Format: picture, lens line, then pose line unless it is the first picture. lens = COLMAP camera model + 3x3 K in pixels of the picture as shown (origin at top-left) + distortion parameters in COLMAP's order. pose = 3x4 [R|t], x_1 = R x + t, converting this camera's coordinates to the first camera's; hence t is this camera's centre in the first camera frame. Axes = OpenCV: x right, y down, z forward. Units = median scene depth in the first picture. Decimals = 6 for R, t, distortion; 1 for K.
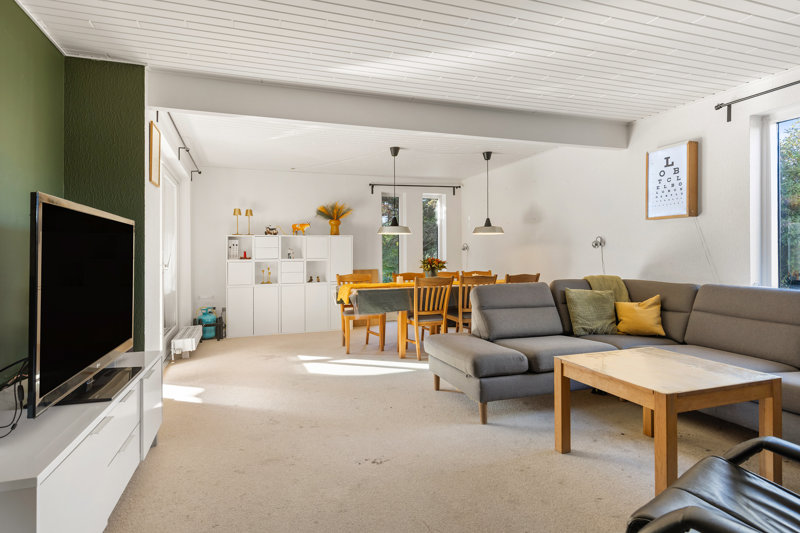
lens RADIAL K [[435.5, 0, 406.7], [0, 435.5, 241.1], [0, 0, 1]] dist [-0.002812, -0.000552]
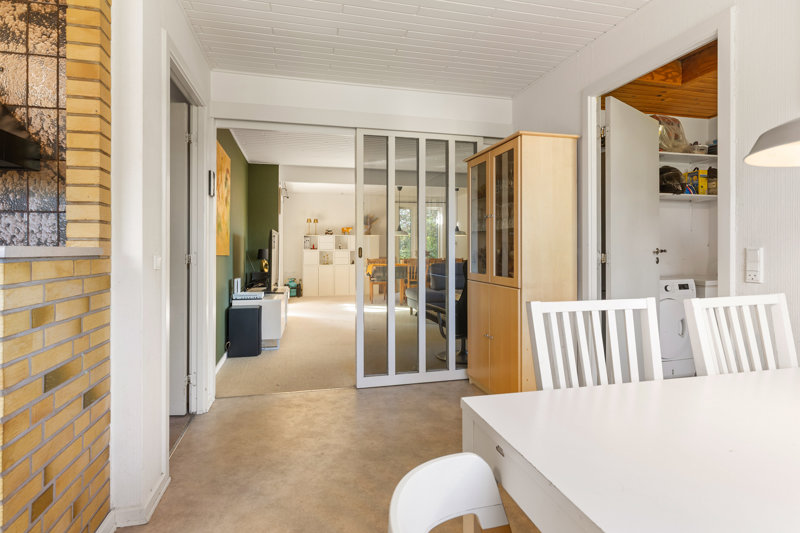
lens RADIAL K [[412.2, 0, 409.6], [0, 412.2, 247.2], [0, 0, 1]] dist [0.003663, -0.000560]
pose [[0.995060, 0.013393, -0.098368, 0.143864], [-0.010666, 0.999545, 0.028197, -0.014176], [0.098700, -0.027009, 0.994751, -0.517070]]
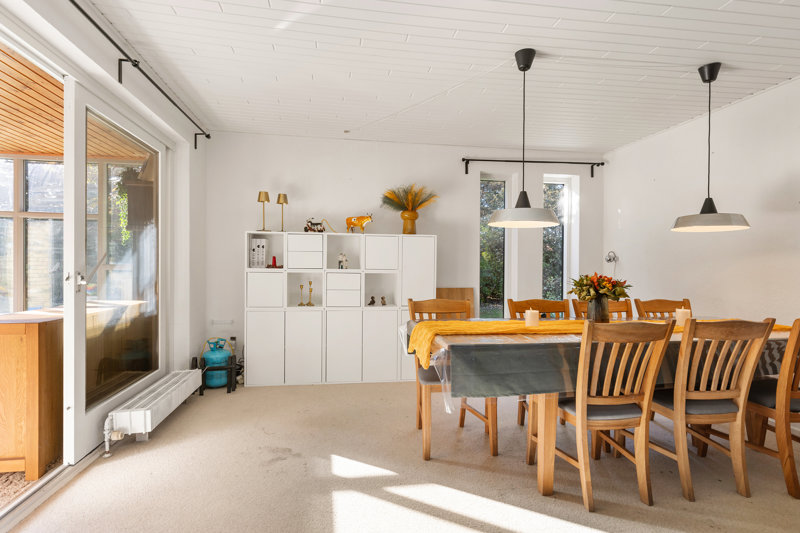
lens RADIAL K [[431.3, 0, 388.4], [0, 431.3, 249.9], [0, 0, 1]] dist [0.028203, 0.000783]
pose [[0.974354, 0.012994, -0.224647, -0.054639], [-0.014151, 0.999894, -0.003541, 0.013523], [0.224577, 0.006629, 0.974434, 0.398964]]
